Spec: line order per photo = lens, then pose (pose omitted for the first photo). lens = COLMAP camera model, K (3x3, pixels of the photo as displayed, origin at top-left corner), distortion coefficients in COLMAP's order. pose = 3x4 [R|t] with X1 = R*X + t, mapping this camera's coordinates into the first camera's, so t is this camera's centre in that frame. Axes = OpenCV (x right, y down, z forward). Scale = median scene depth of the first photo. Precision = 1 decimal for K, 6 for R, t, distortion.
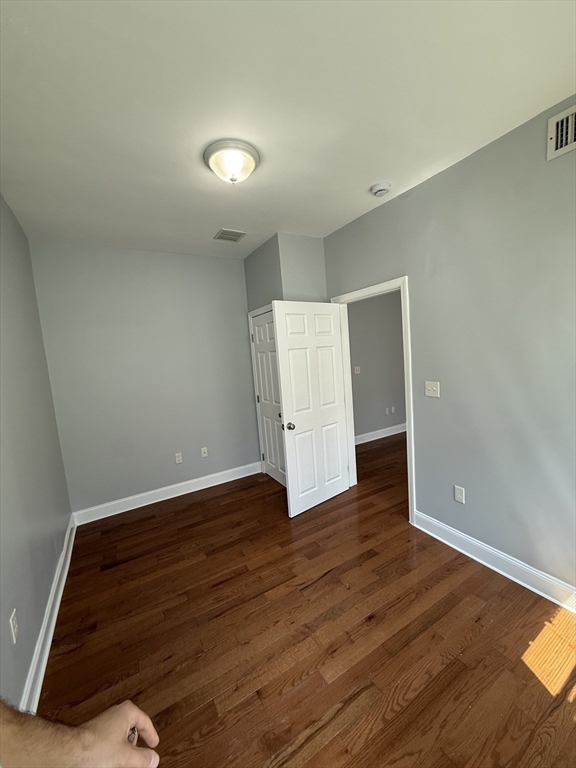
lens RADIAL K [[304.6, 0, 289.7], [0, 304.6, 383.8], [0, 0, 1]] dist [-0.000828, -0.000230]
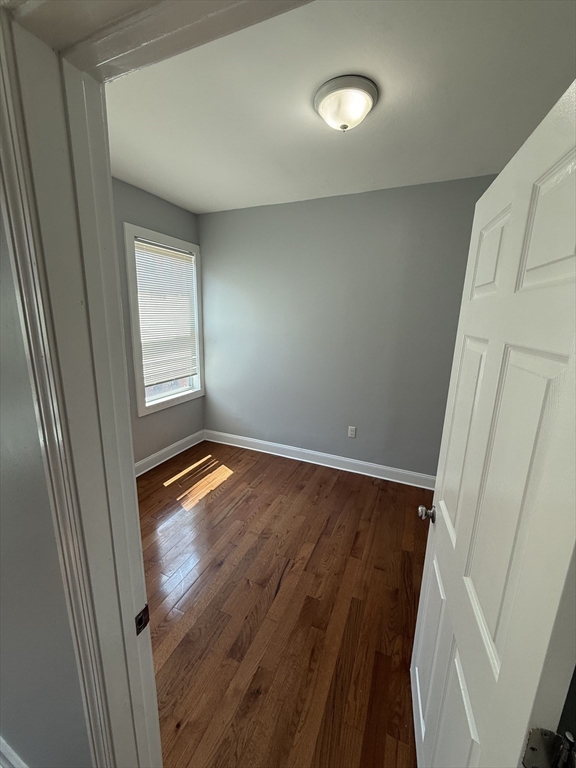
lens RADIAL K [[304.6, 0, 286.7], [0, 304.6, 382.8], [0, 0, 1]] dist [-0.000828, -0.000230]
pose [[-0.810813, 0.169778, -0.560140, 0.517220], [-0.040987, 0.938187, 0.343693, -0.237318], [0.583868, 0.301629, -0.753736, 1.580982]]
